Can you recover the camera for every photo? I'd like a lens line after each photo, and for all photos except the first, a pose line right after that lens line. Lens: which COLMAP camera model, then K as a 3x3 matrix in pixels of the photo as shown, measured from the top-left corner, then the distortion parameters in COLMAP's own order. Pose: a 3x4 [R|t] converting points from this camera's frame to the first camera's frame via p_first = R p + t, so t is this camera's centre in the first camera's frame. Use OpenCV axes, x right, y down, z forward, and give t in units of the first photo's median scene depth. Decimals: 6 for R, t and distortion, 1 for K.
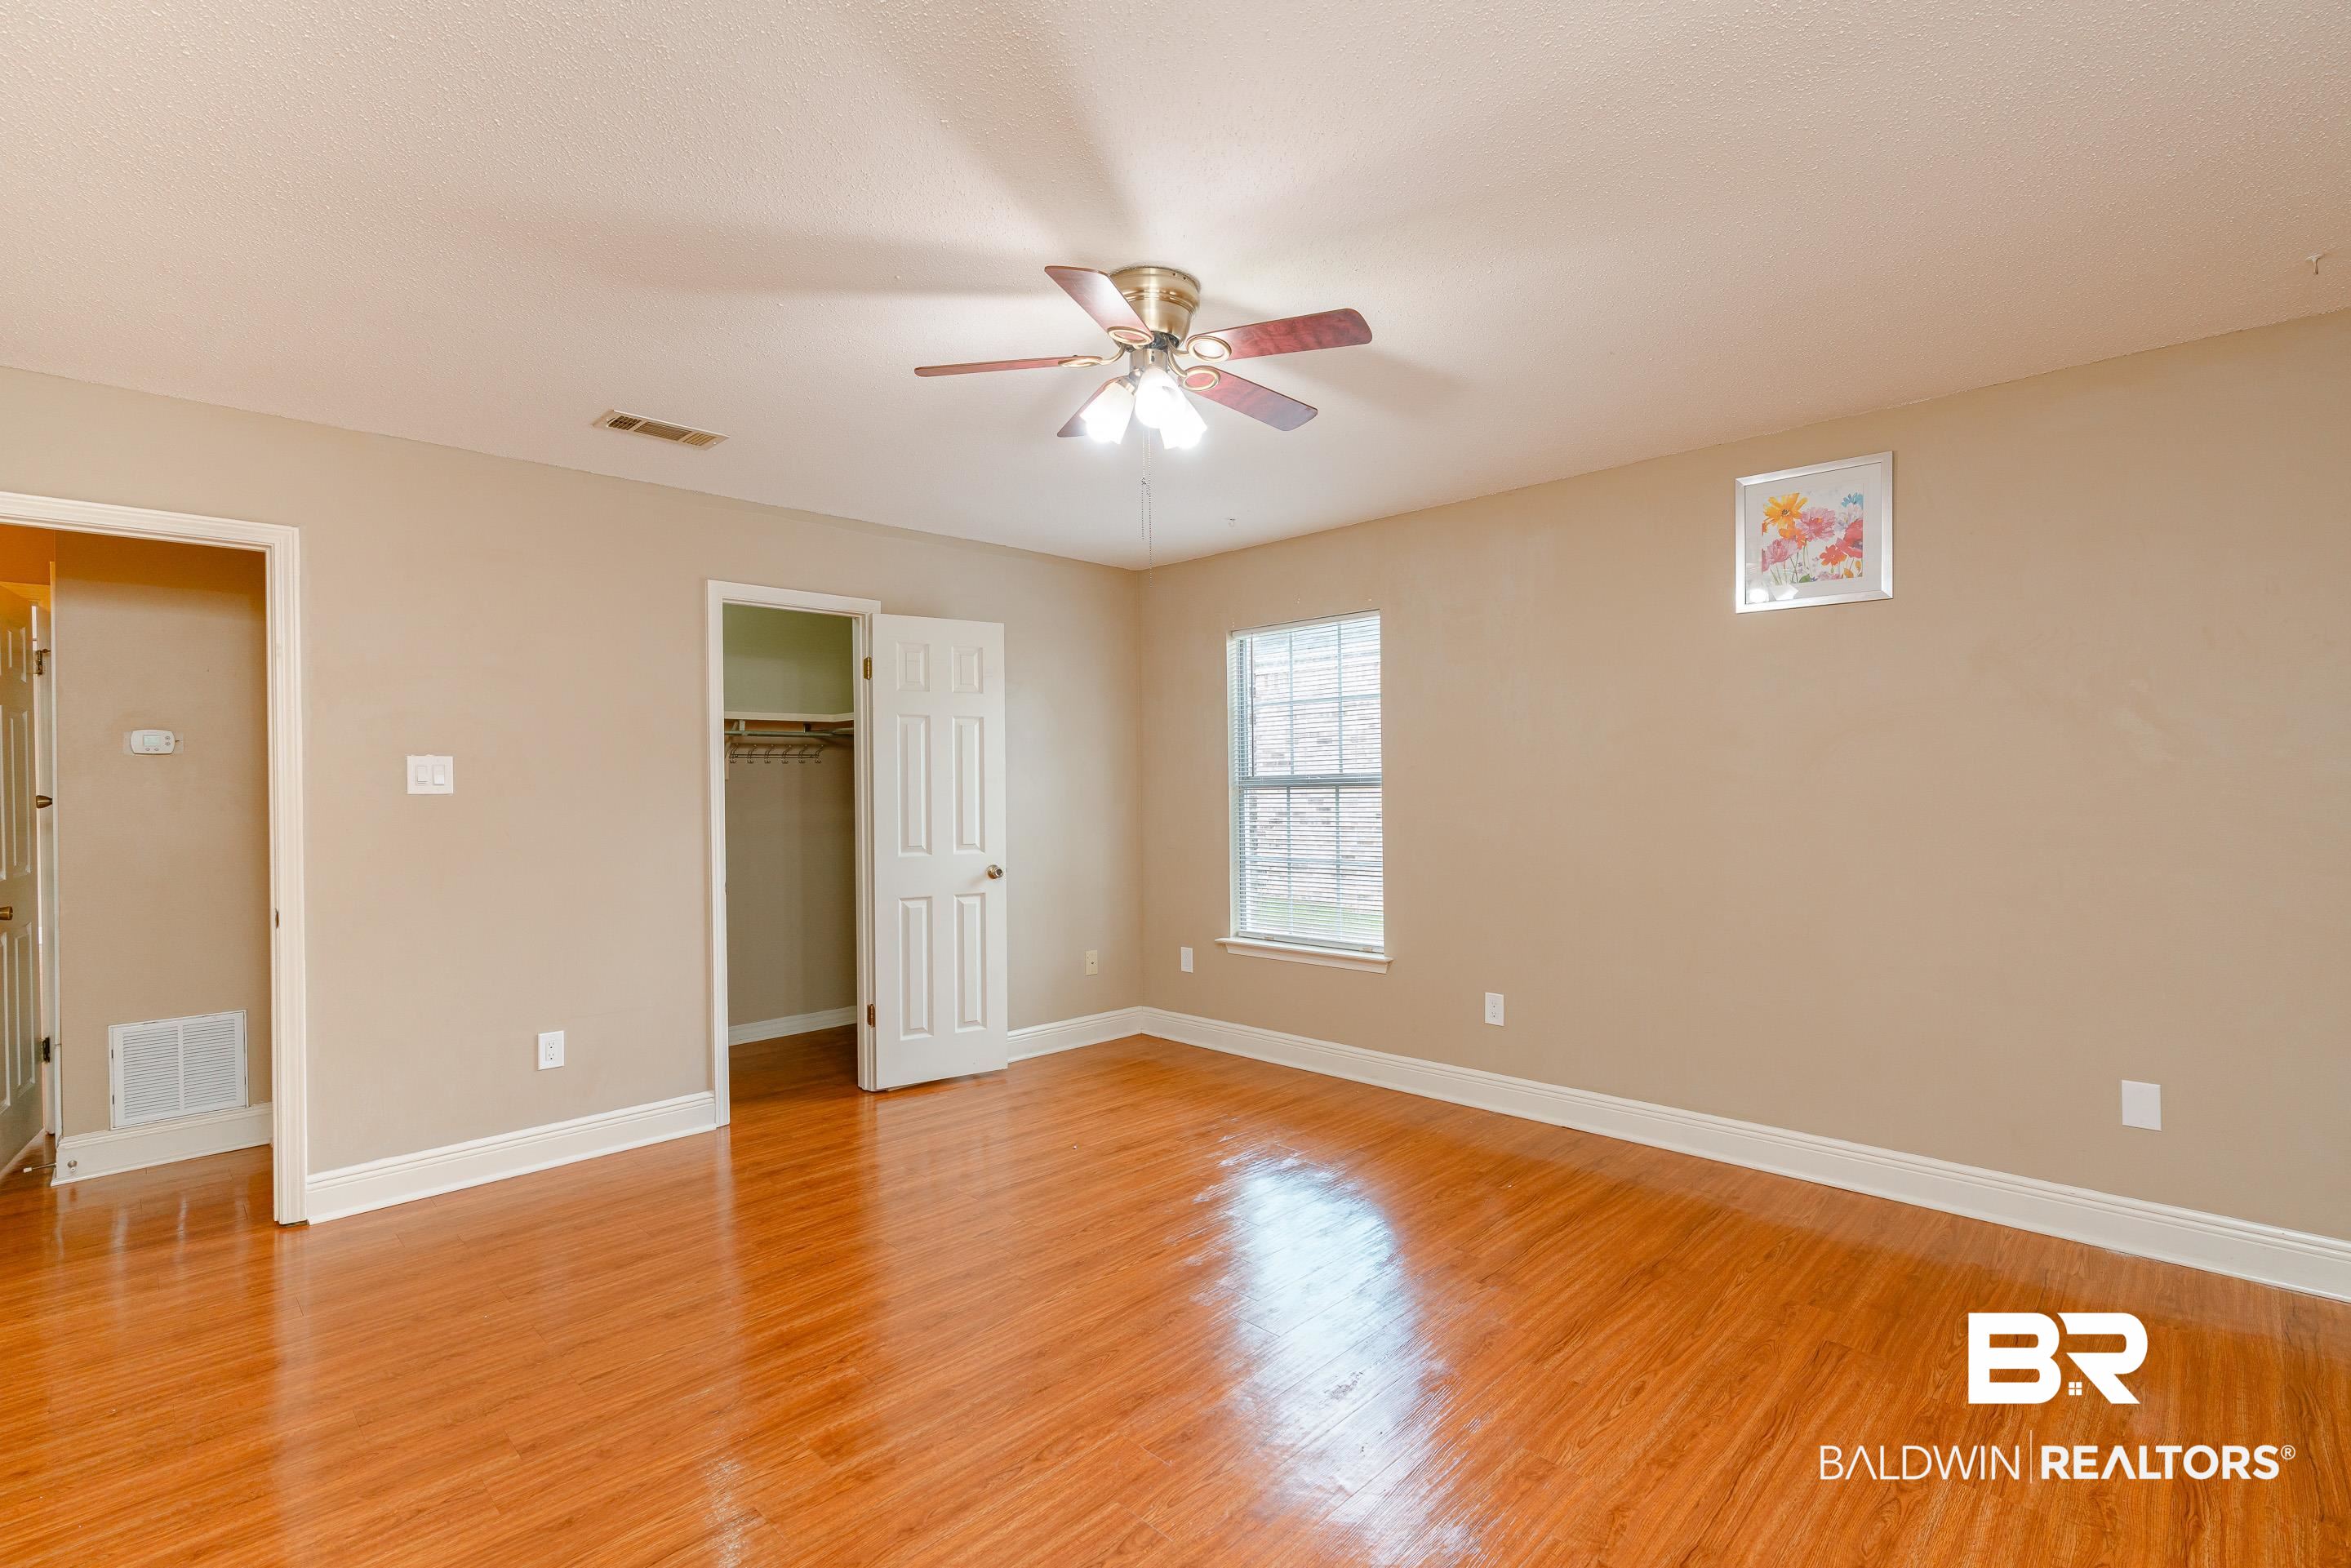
lens RADIAL K [[1074.9, 0, 1176.2], [0, 1074.9, 766.6], [0, 0, 1]] dist [-0.010781, 0.001154]
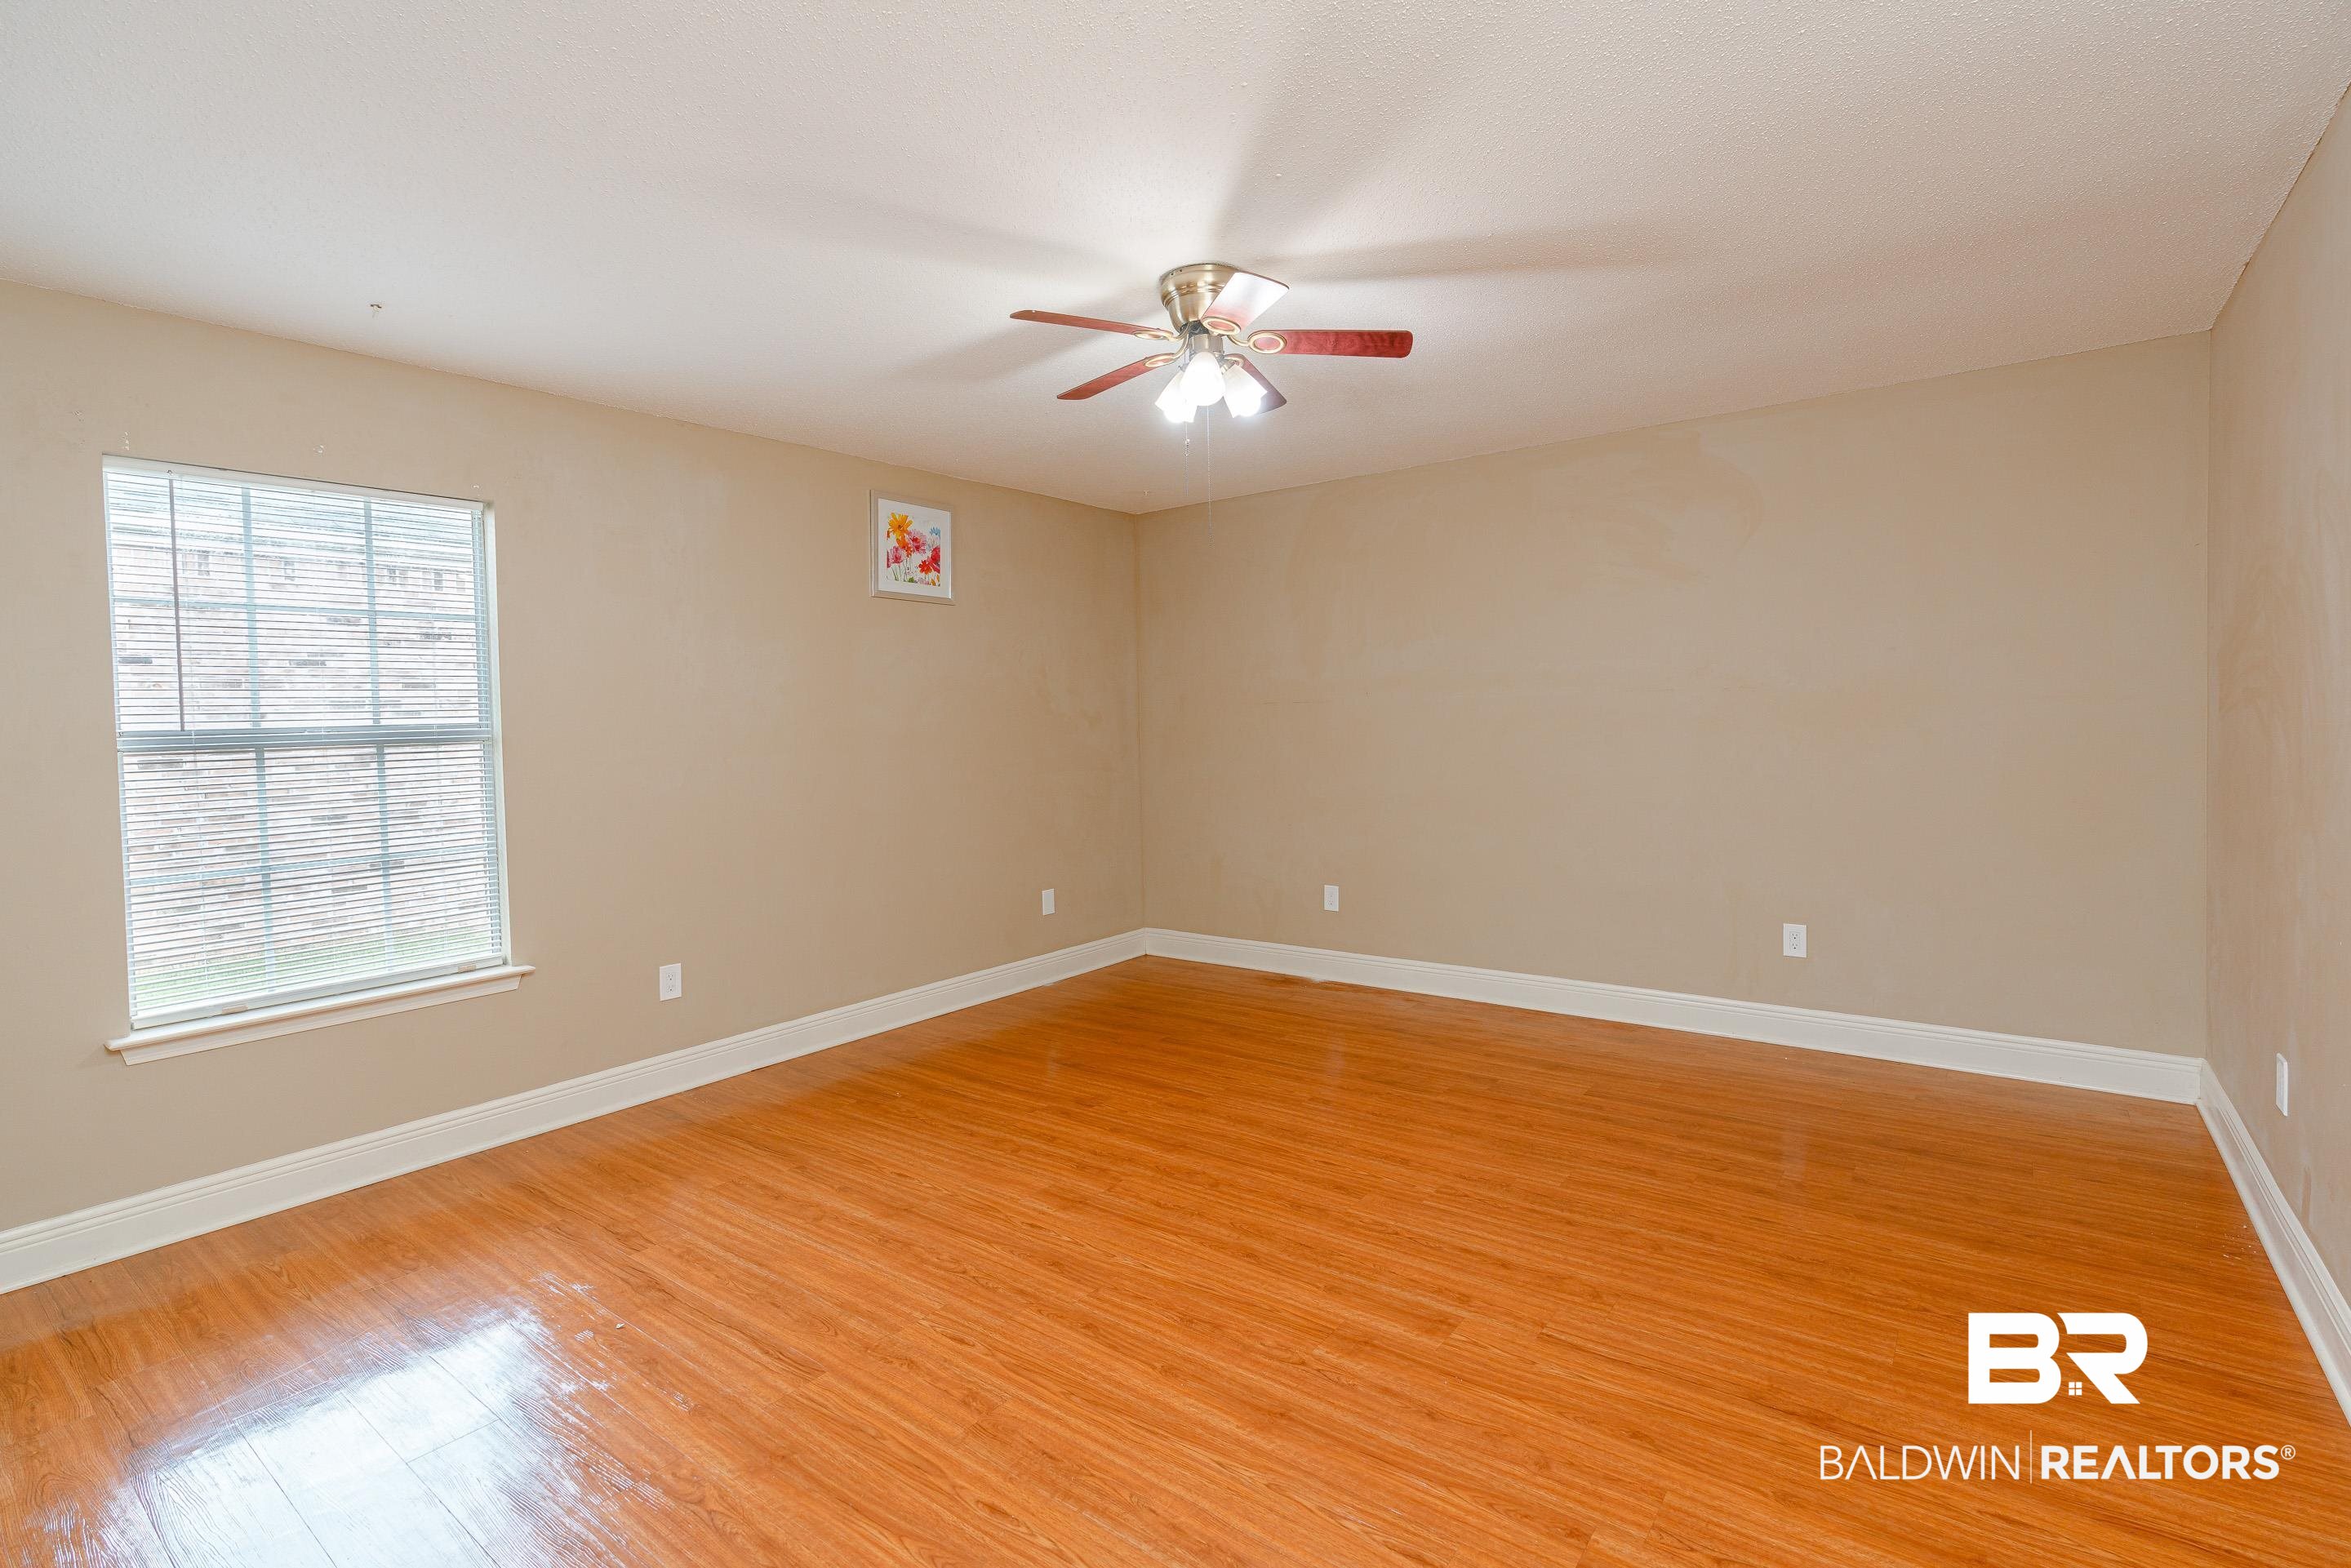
lens RADIAL K [[1090.1, 0, 1182.7], [0, 1090.1, 744.4], [0, 0, 1]] dist [-0.006931, 0.000194]
pose [[-0.135224, -0.008595, 0.990778, -0.835801], [0.008068, 0.999920, 0.009776, 0.022302], [-0.990782, 0.009316, -0.135144, 0.853688]]
